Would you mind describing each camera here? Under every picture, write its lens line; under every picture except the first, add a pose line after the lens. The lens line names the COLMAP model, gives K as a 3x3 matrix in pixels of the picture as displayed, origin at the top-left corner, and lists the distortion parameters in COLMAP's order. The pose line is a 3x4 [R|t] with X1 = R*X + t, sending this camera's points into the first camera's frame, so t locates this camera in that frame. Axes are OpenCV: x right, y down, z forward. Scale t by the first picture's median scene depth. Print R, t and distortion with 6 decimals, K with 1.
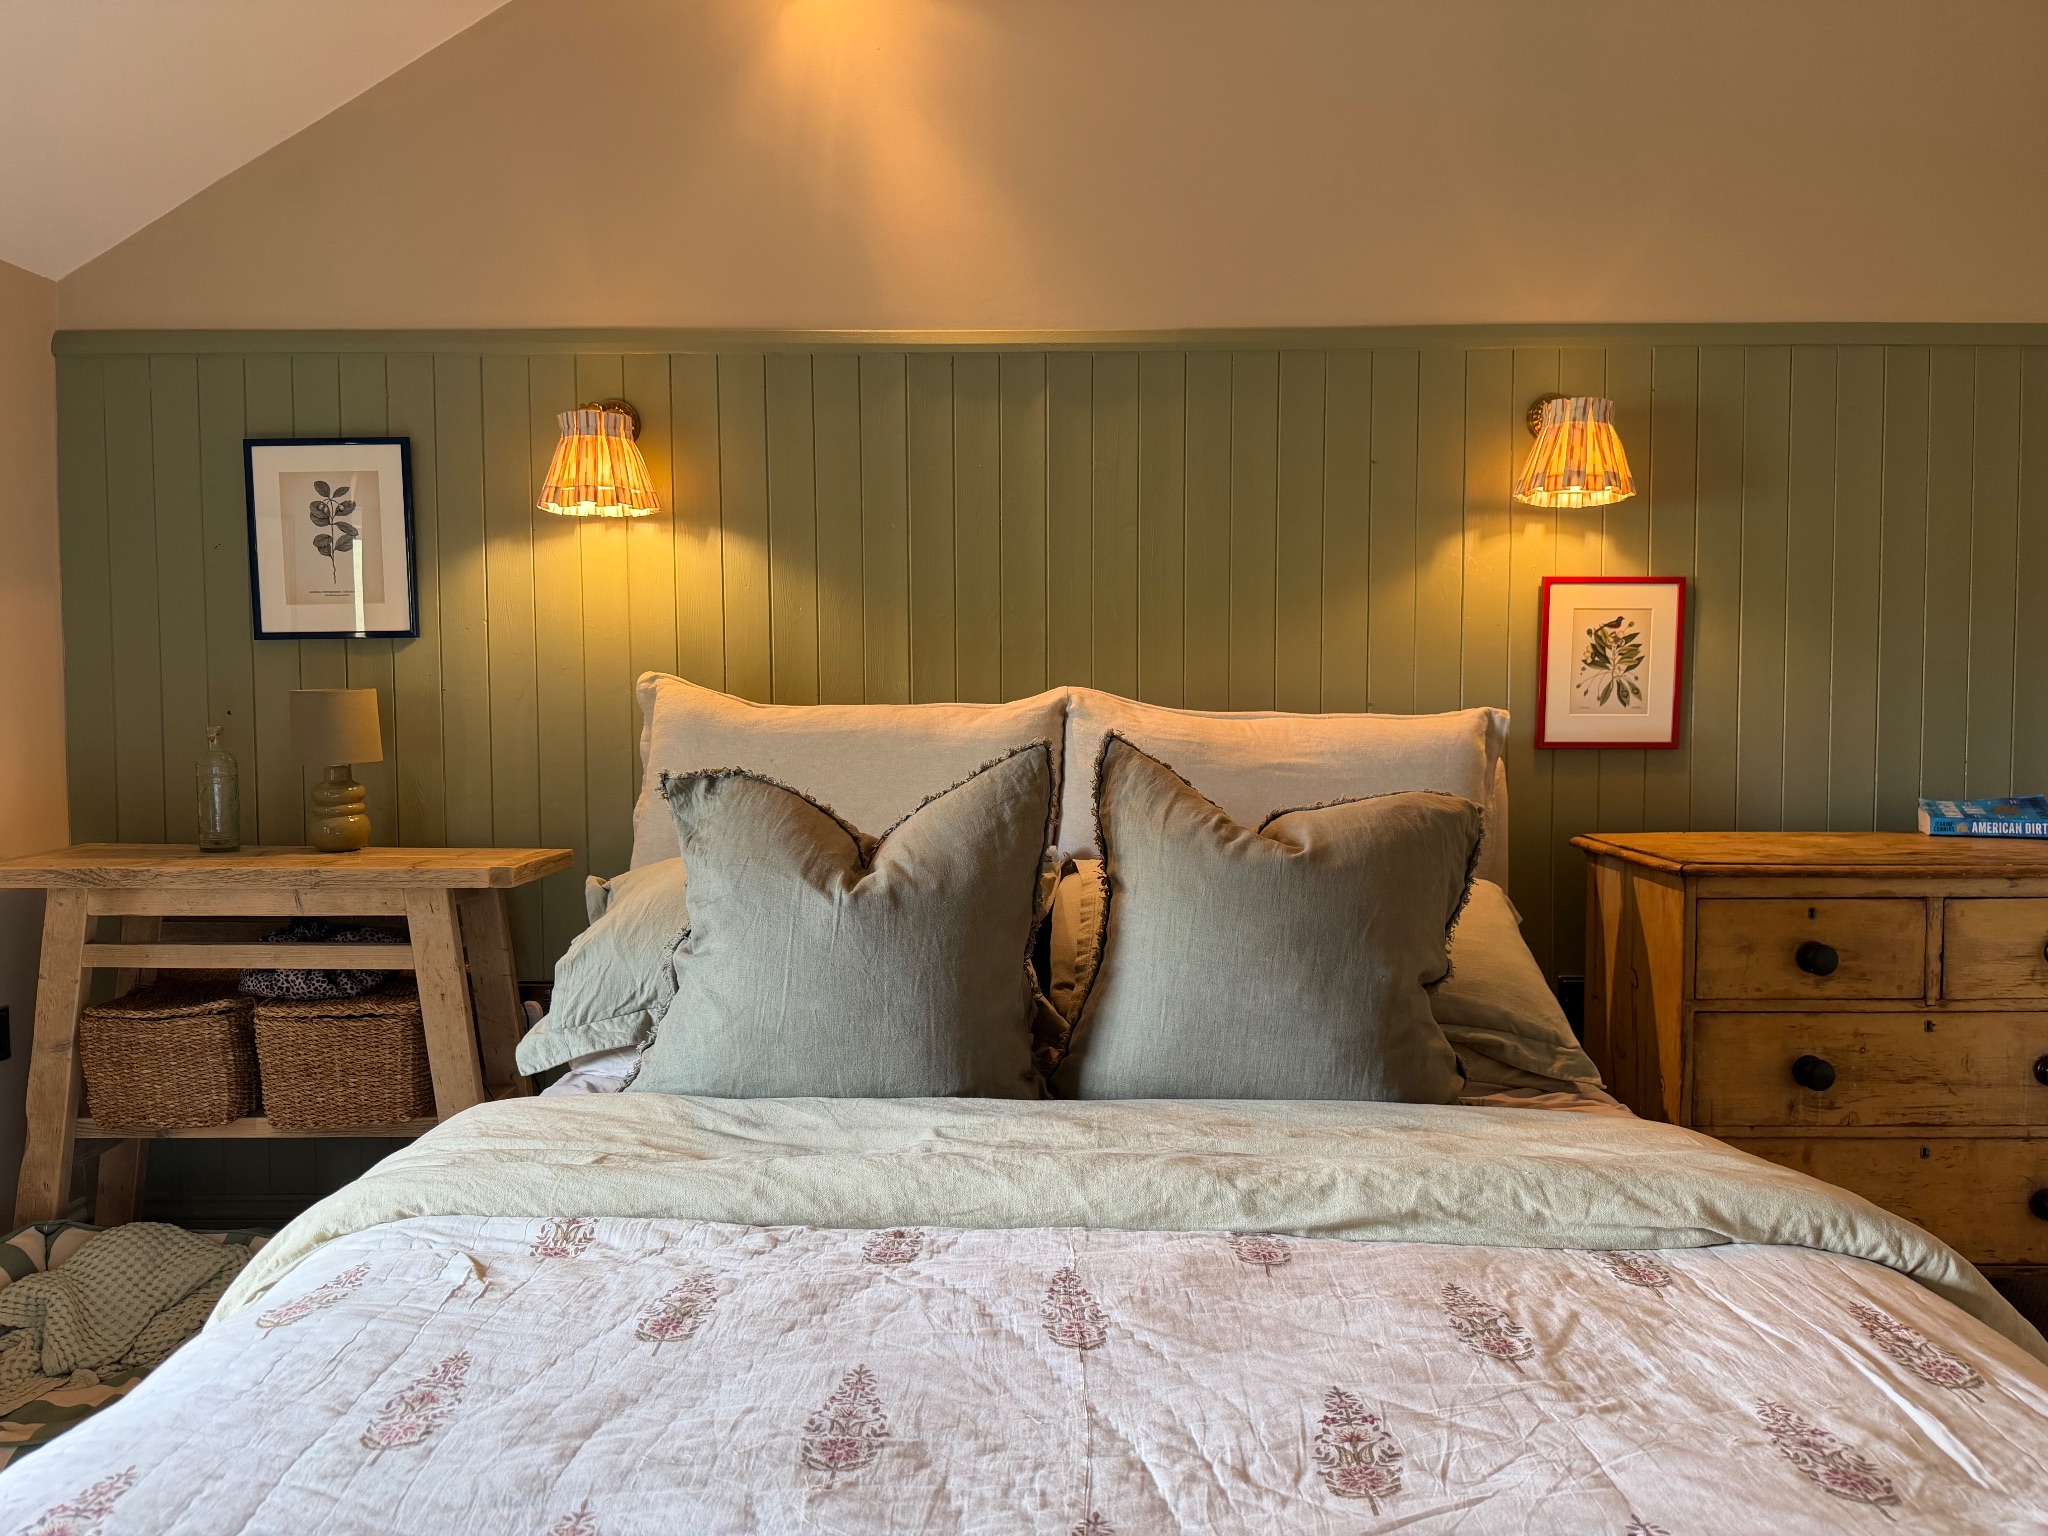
lens RADIAL K [[1467.7, 0, 1026.6], [0, 1467.7, 780.4], [0, 0, 1]] dist [0.022330, -0.041939]
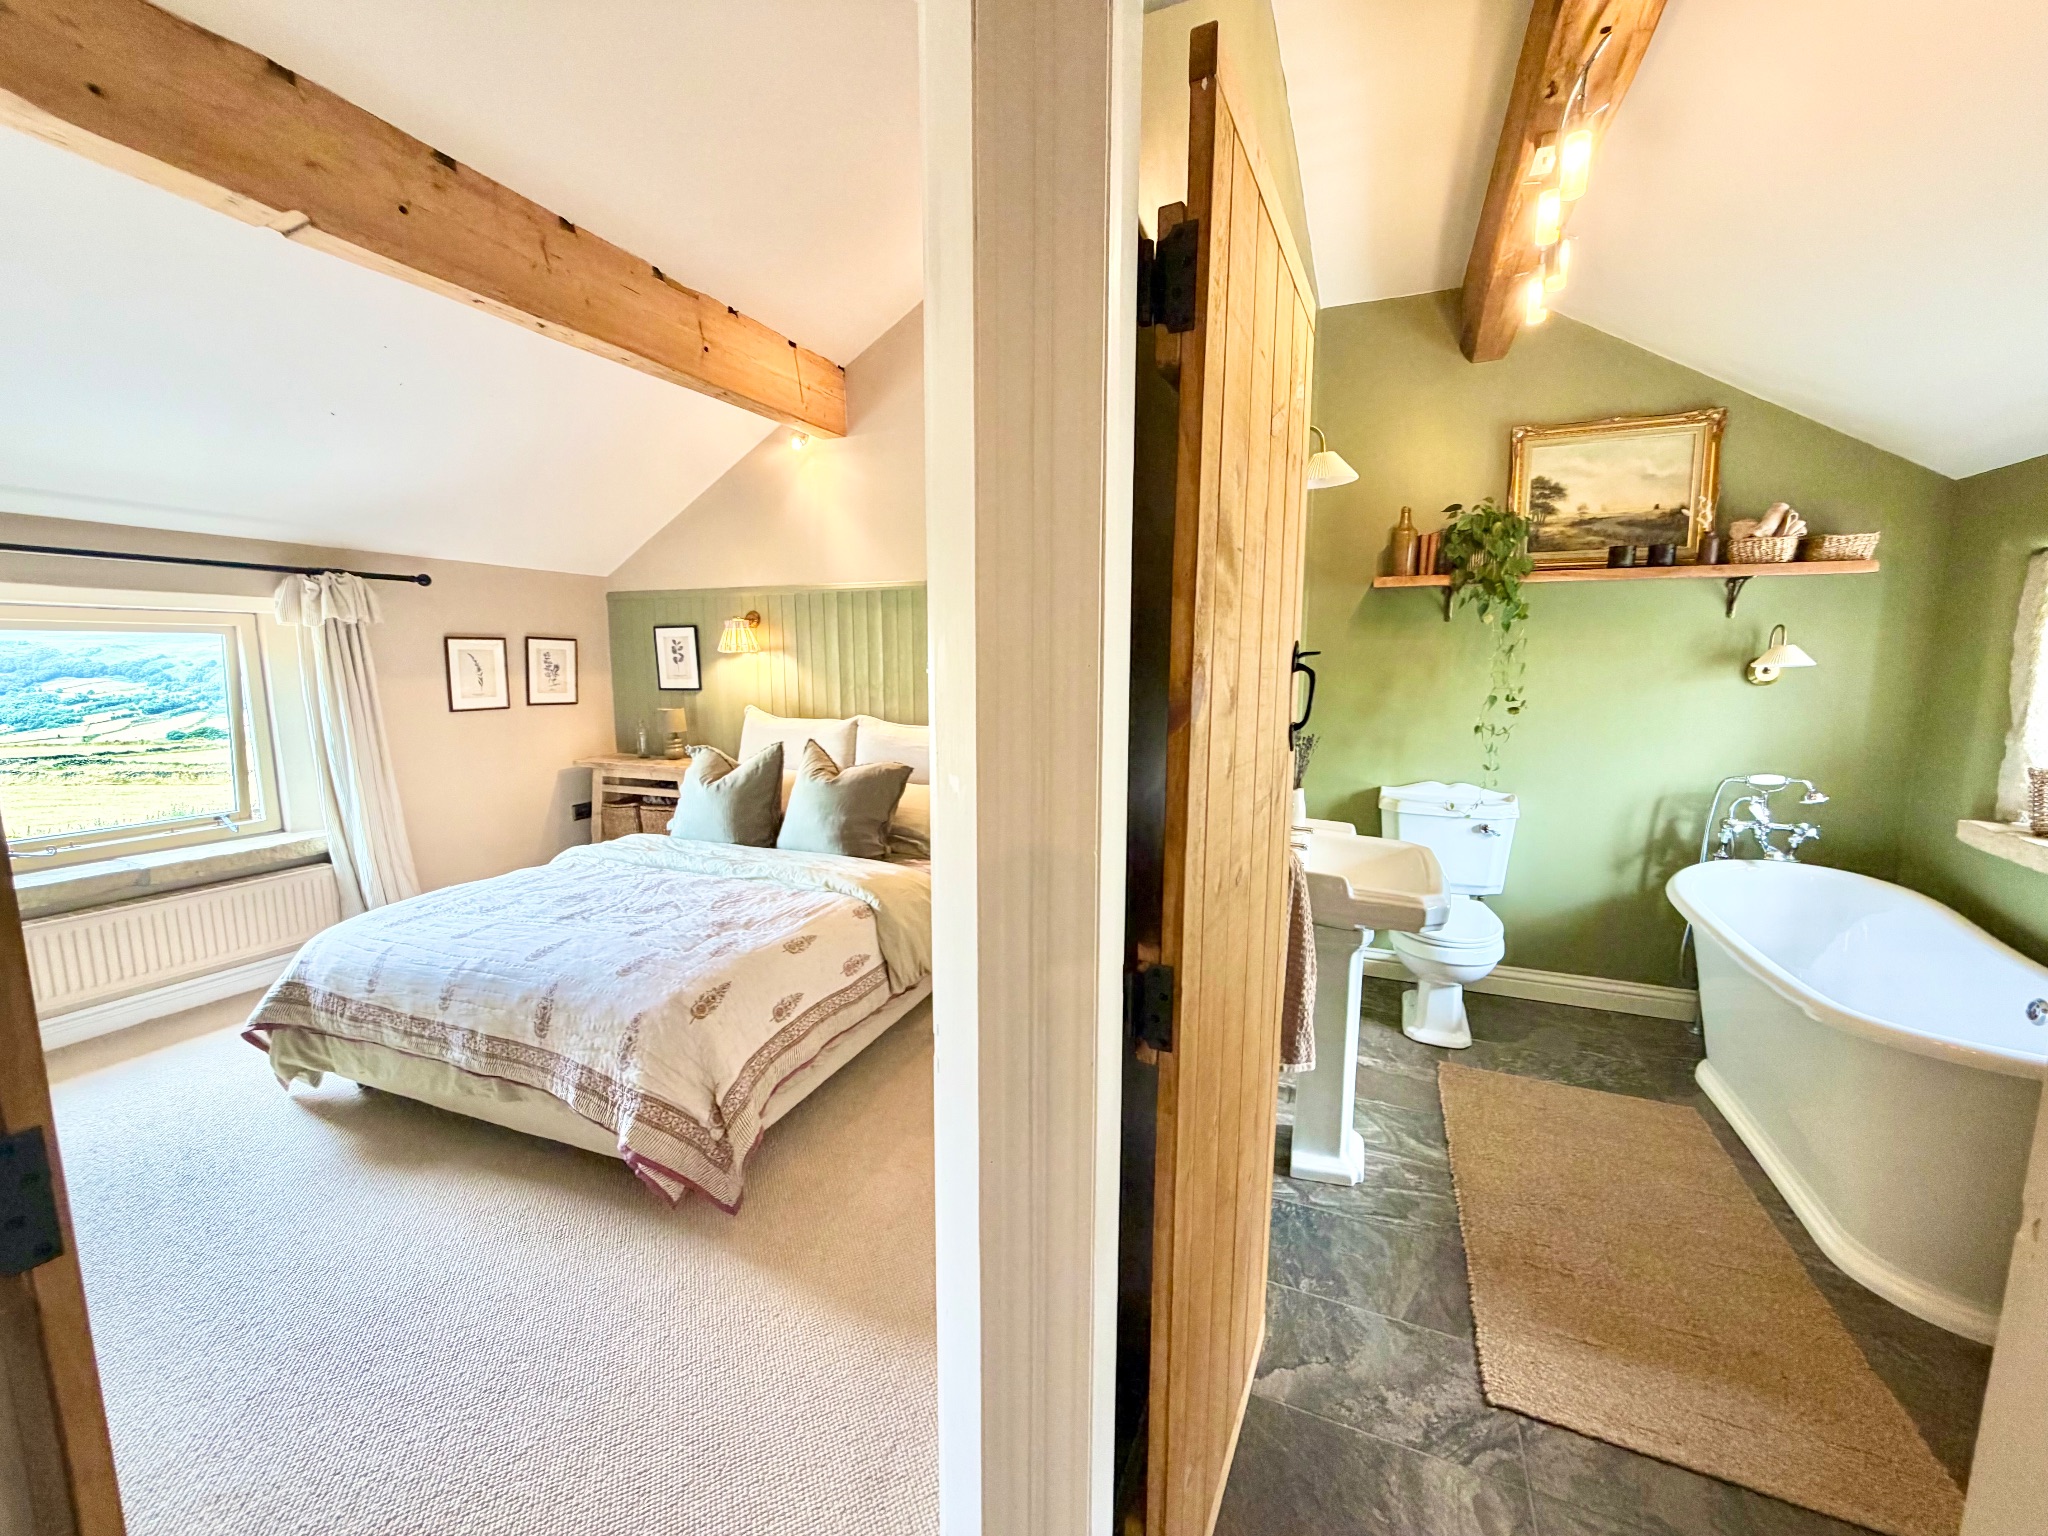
lens RADIAL K [[826.2, 0, 1013.7], [0, 826.2, 771.7], [0, 0, 1]] dist [0.001309, 0.000501]
pose [[0.938580, 0.050415, -0.341358, 0.865820], [-0.019653, 0.995474, 0.092985, -0.110092], [0.344501, -0.080565, 0.935323, -0.437812]]
